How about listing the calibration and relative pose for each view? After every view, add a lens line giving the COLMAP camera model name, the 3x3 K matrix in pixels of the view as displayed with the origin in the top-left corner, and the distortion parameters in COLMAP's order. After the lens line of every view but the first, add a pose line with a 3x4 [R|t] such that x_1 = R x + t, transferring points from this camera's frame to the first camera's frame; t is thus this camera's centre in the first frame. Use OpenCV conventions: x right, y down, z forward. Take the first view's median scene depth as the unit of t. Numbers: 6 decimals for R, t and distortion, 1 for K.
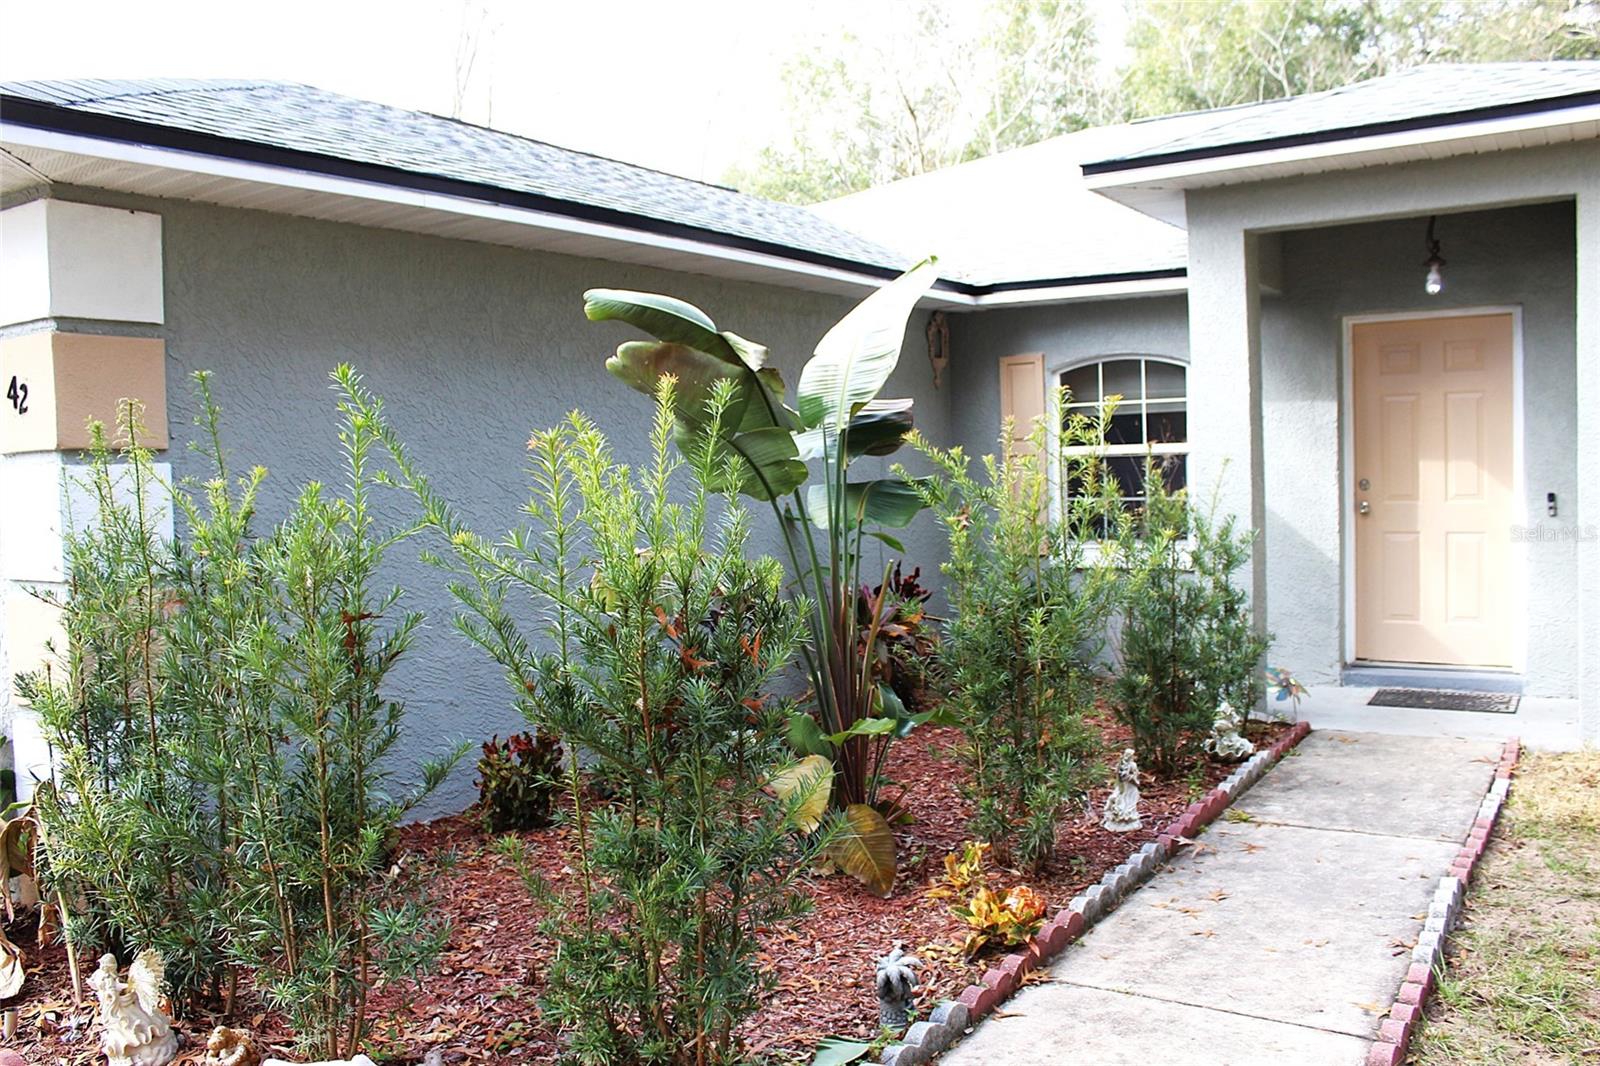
lens RADIAL K [[1319.2, 0, 800.0], [0, 1319.2, 533.0], [0, 0, 1]] dist [-0.163032, 0.142943]
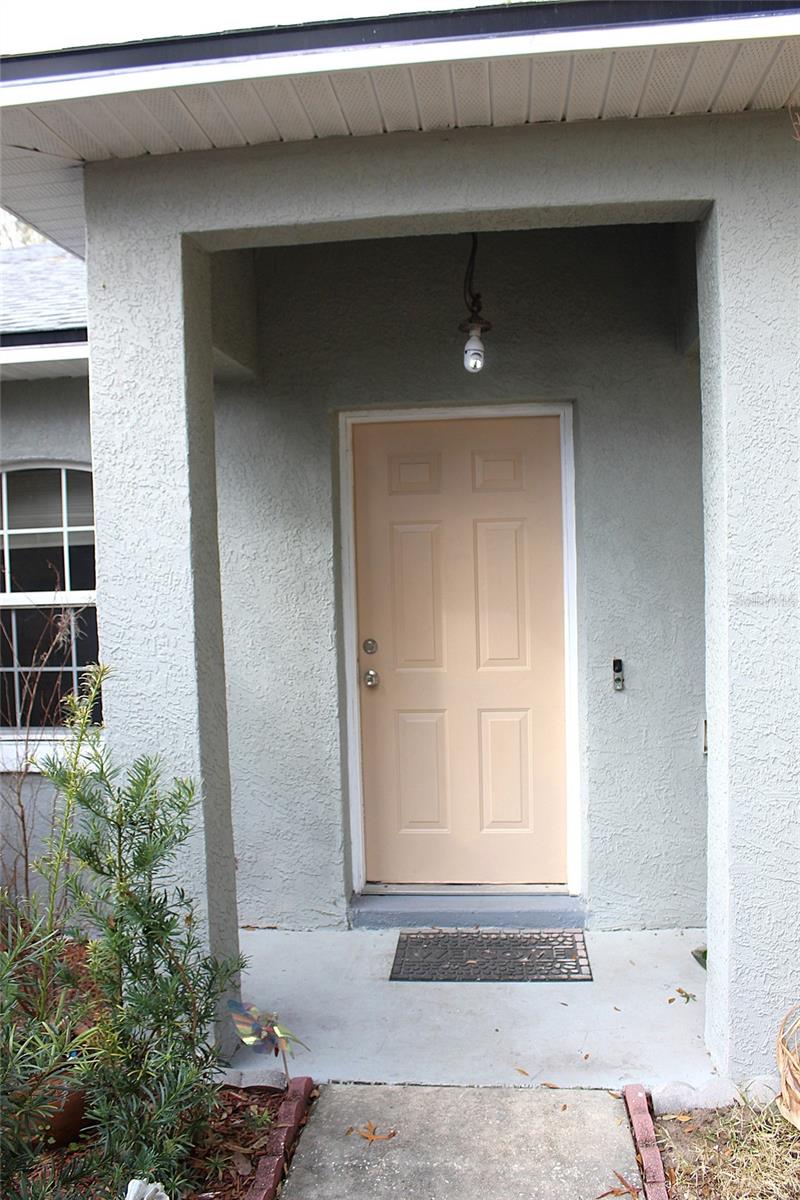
lens RADIAL K [[989.4, 0, 400.0], [0, 989.4, 600.0], [0, 0, 1]] dist [-0.163032, 0.142943]
pose [[0.888534, -0.016162, 0.458527, 0.221316], [0.025776, 0.999559, -0.014718, -0.061051], [-0.458087, 0.024896, 0.888559, 0.552024]]
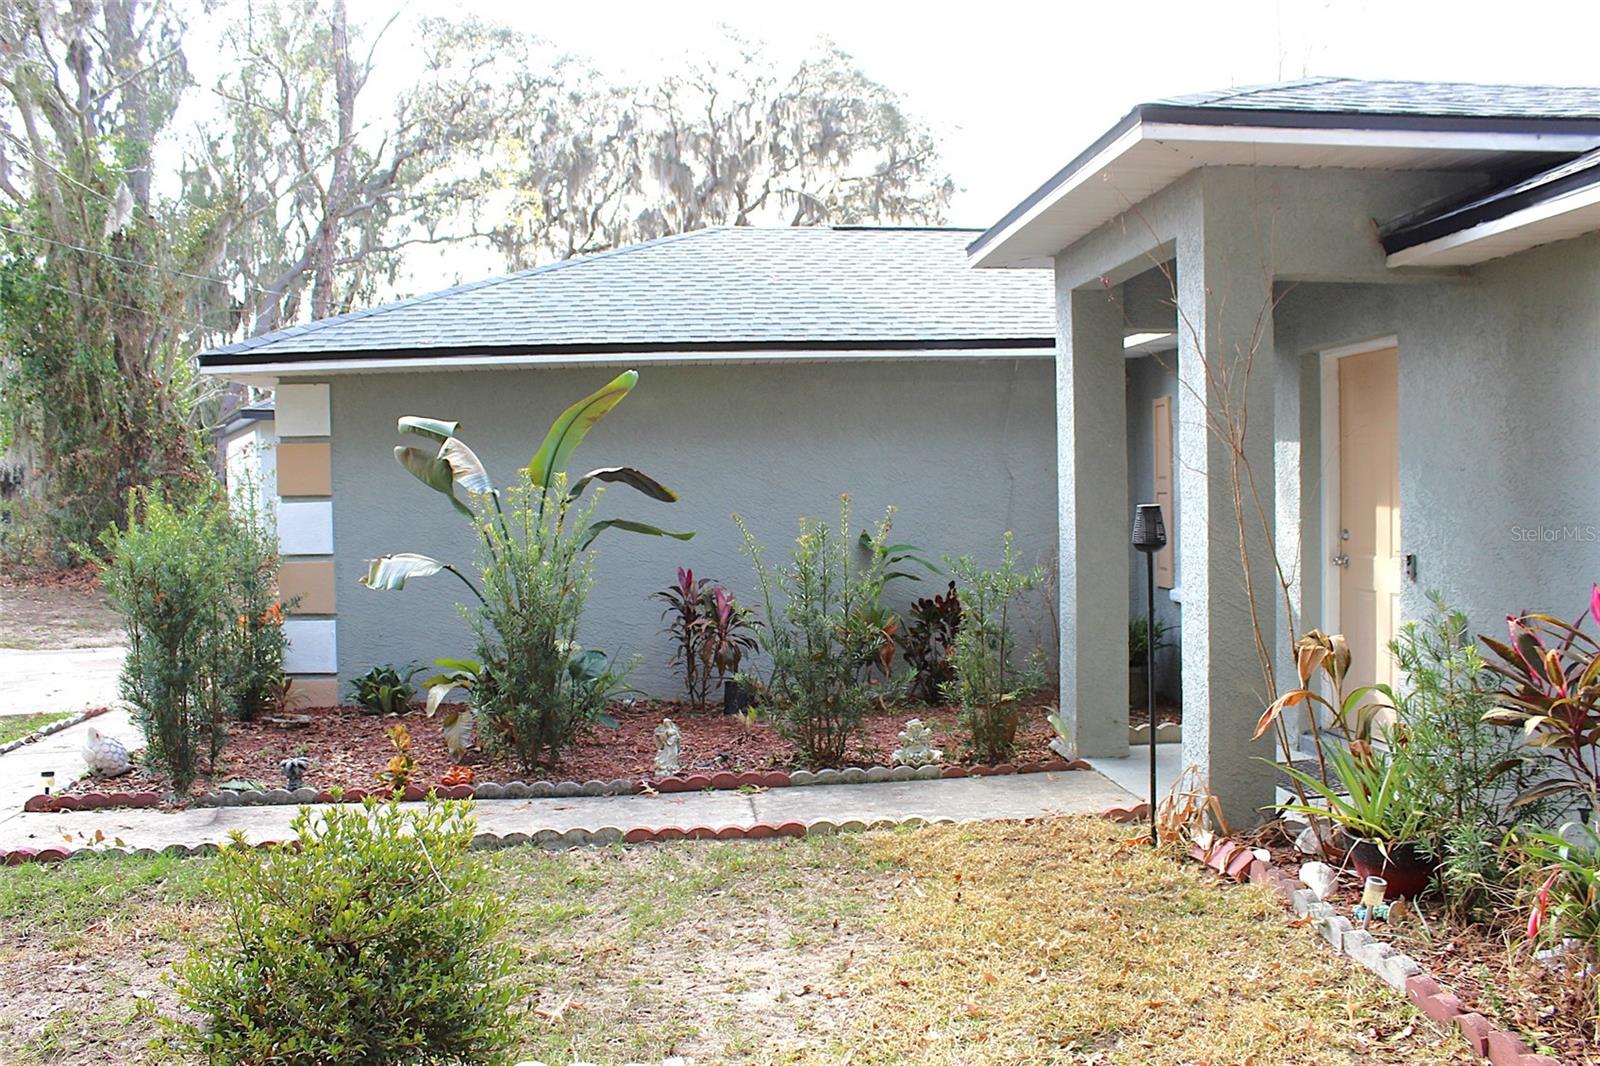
lens RADIAL K [[1359.6, 0, 783.2], [0, 1359.6, 534.1], [0, 0, 1]] dist [-0.167596, 0.152158]
pose [[0.613882, 0.050367, -0.787790, 1.028989], [-0.049361, 0.998459, 0.025371, -0.046987], [0.787853, 0.023311, 0.615422, 0.127021]]
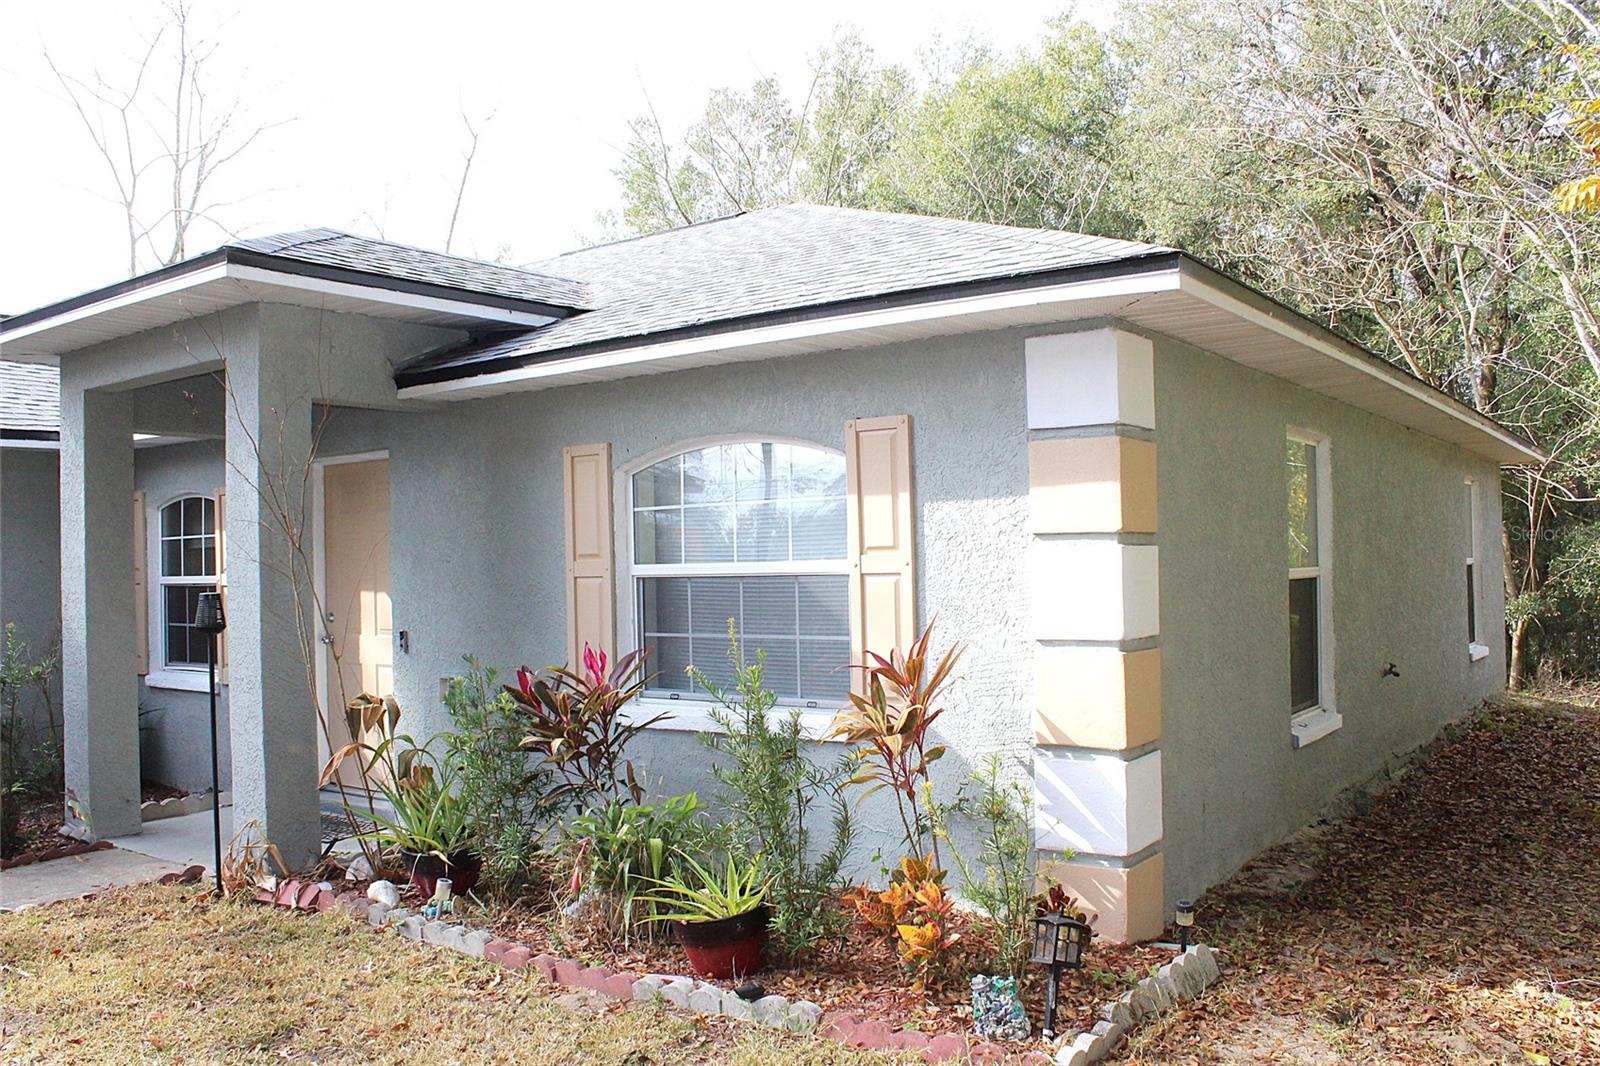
lens RADIAL K [[1319.2, 0, 800.0], [0, 1319.2, 533.0], [0, 0, 1]] dist [-0.163032, 0.142943]
pose [[0.997431, 0.011515, -0.070705, 0.990603], [-0.016767, 0.997106, -0.074152, -0.038107], [0.069647, 0.075147, 0.994737, -0.038847]]
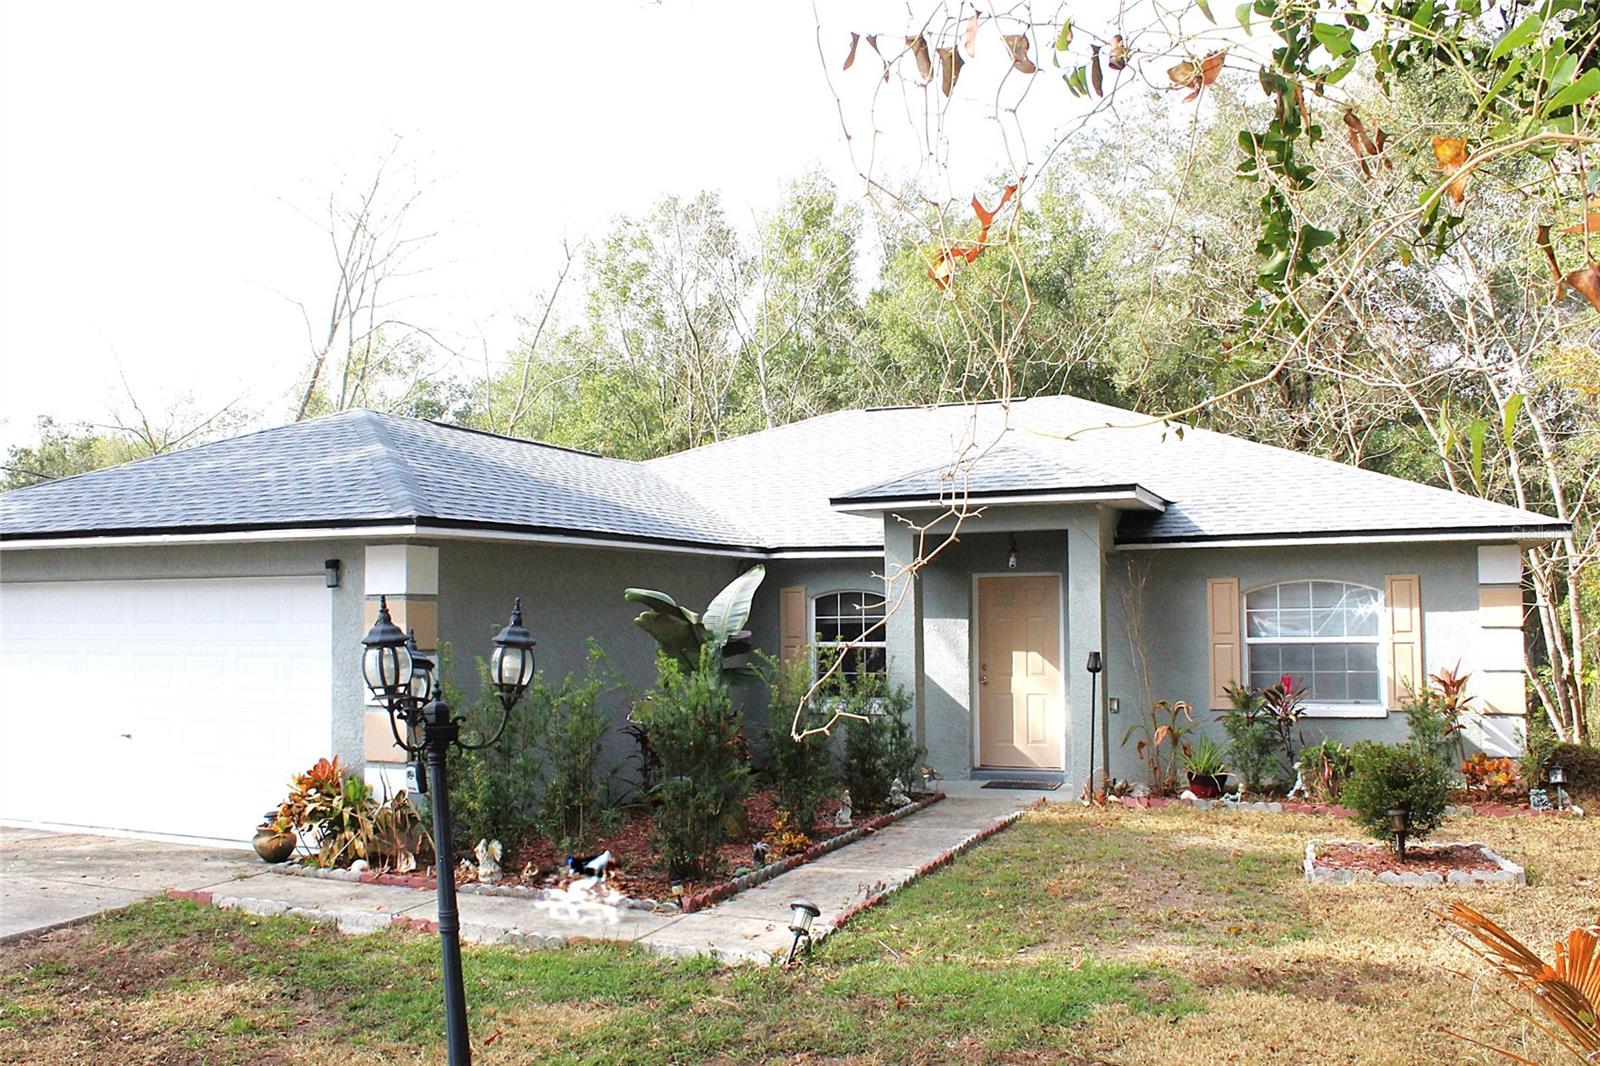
lens RADIAL K [[1359.6, 0, 783.2], [0, 1359.6, 534.1], [0, 0, 1]] dist [-0.167596, 0.152158]
pose [[0.983849, 0.033342, 0.175866, -0.191012], [-0.013074, 0.993260, -0.115168, -0.000981], [-0.178521, 0.111009, 0.977654, -0.896005]]
